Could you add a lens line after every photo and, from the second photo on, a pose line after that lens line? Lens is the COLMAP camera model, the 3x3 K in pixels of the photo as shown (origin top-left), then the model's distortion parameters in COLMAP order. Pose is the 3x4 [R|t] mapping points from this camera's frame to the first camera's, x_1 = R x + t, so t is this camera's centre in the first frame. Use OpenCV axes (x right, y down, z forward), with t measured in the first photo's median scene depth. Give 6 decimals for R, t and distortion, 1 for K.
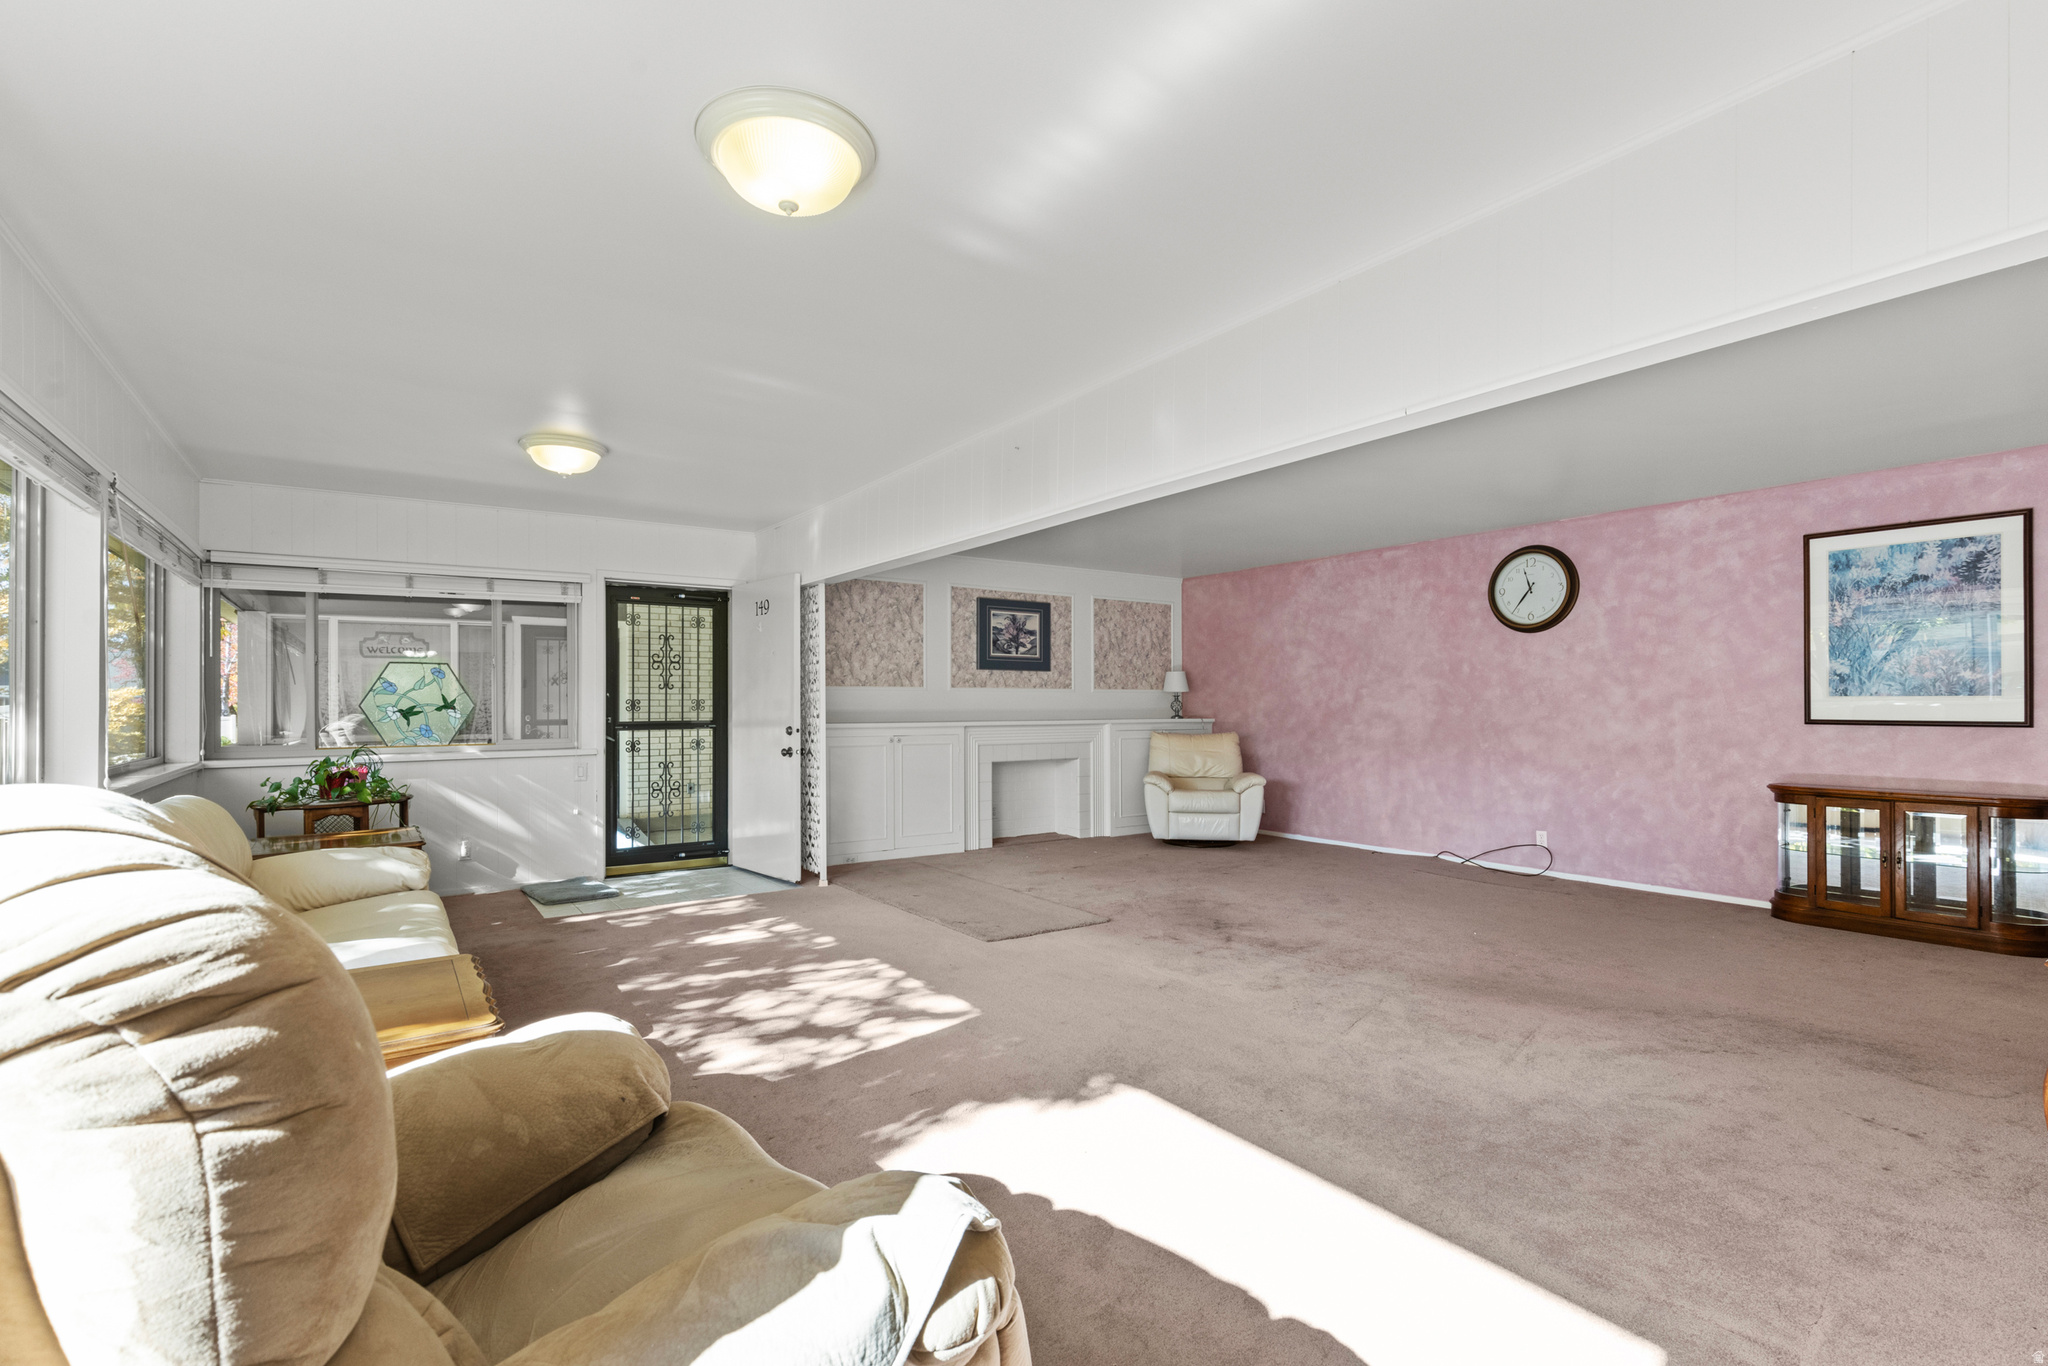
lens RADIAL K [[917.5, 0, 999.3], [0, 917.5, 700.2], [0, 0, 1]] dist [0.006721, -0.000654]
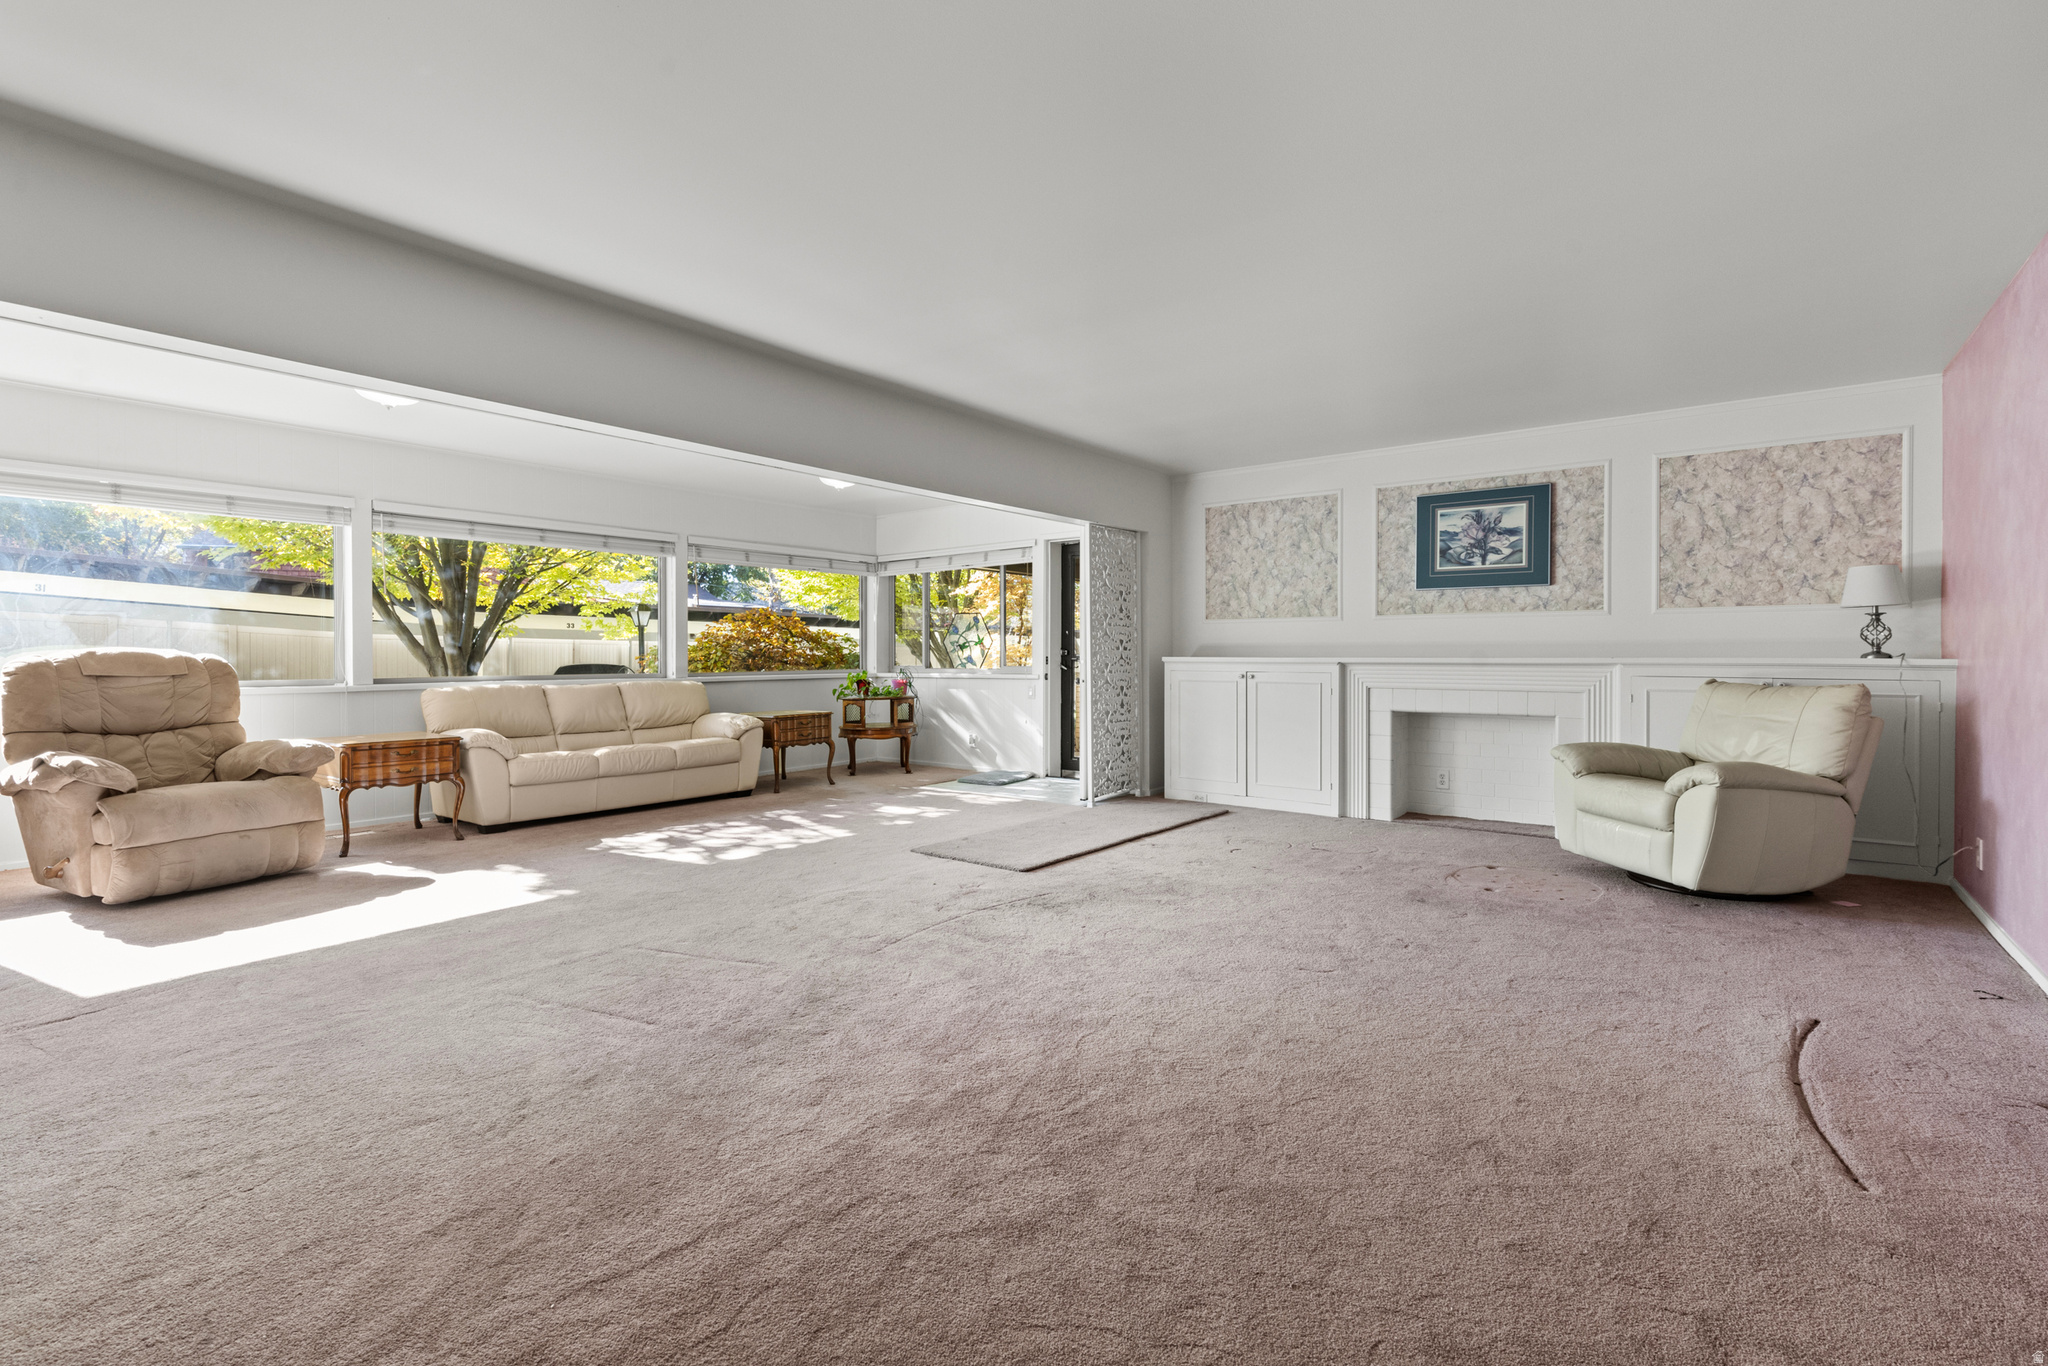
lens RADIAL K [[917.5, 0, 1021.4], [0, 917.5, 660.1], [0, 0, 1]] dist [0.006721, -0.000654]
pose [[0.319222, 0.007433, -0.947651, 0.633413], [0.003338, 0.999954, 0.008968, 0.017709], [0.947674, -0.006026, 0.319182, 0.468078]]
